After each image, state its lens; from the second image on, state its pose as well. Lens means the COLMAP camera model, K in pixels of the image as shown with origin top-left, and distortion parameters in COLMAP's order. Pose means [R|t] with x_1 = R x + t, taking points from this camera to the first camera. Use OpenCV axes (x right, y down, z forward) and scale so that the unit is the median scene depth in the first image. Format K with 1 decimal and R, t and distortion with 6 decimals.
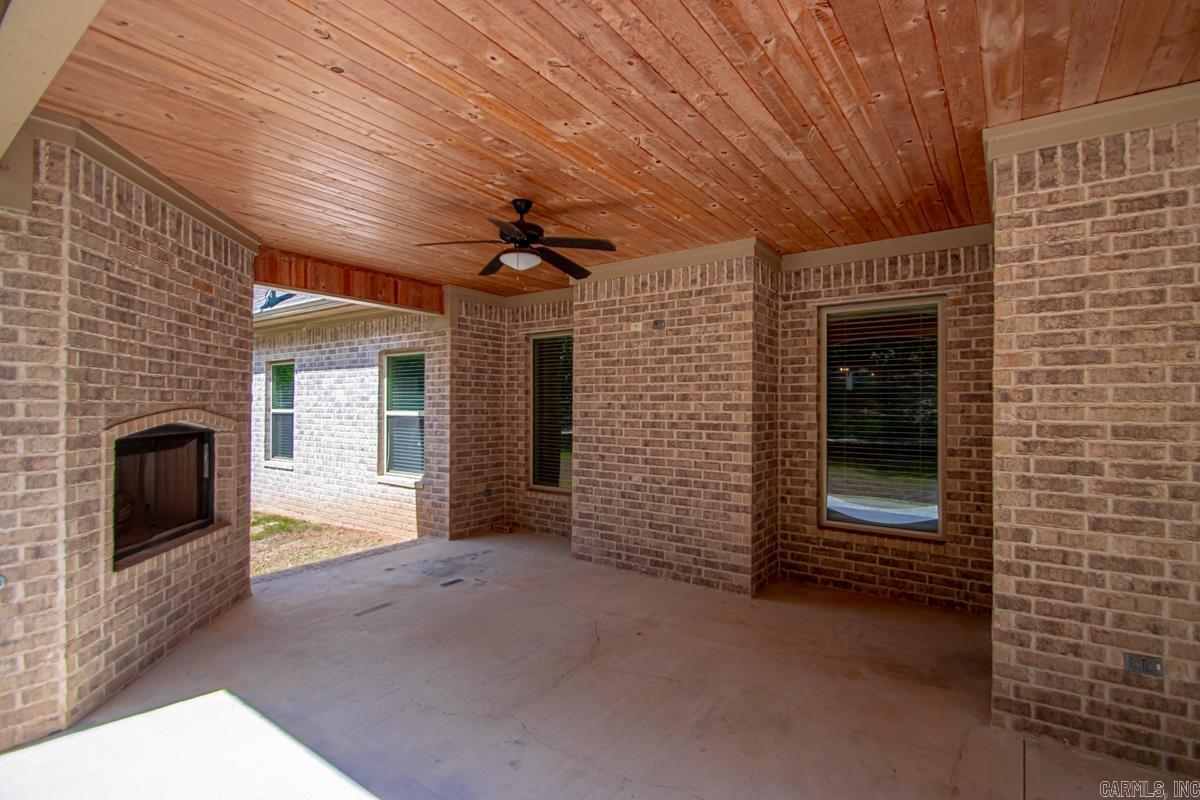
lens RADIAL K [[559.5, 0, 604.0], [0, 559.5, 408.5], [0, 0, 1]] dist [0.024831, -0.000360]
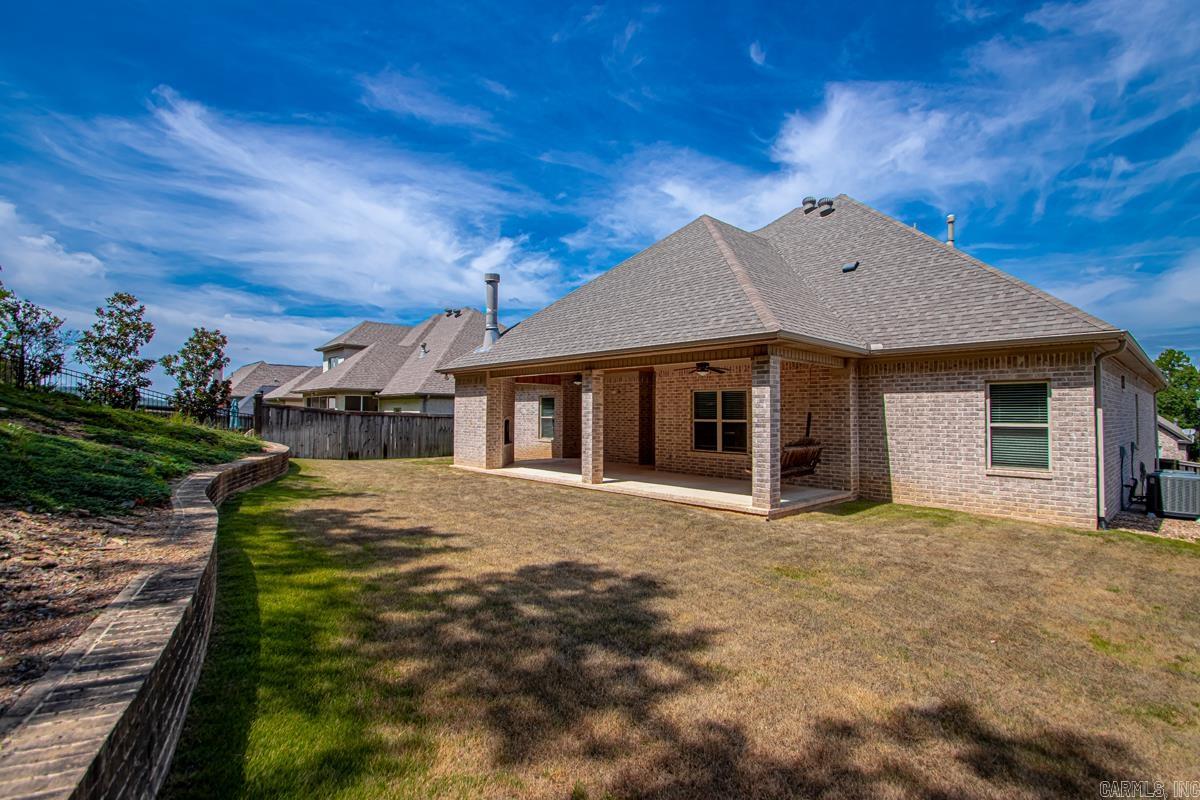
lens RADIAL K [[559.5, 0, 604.0], [0, 559.5, 408.5], [0, 0, 1]] dist [0.024831, -0.000360]
pose [[0.981029, -0.006342, -0.193760, 0.530394], [0.004296, 0.999931, -0.010974, -0.004519], [0.193816, 0.009934, 0.980988, -1.920697]]
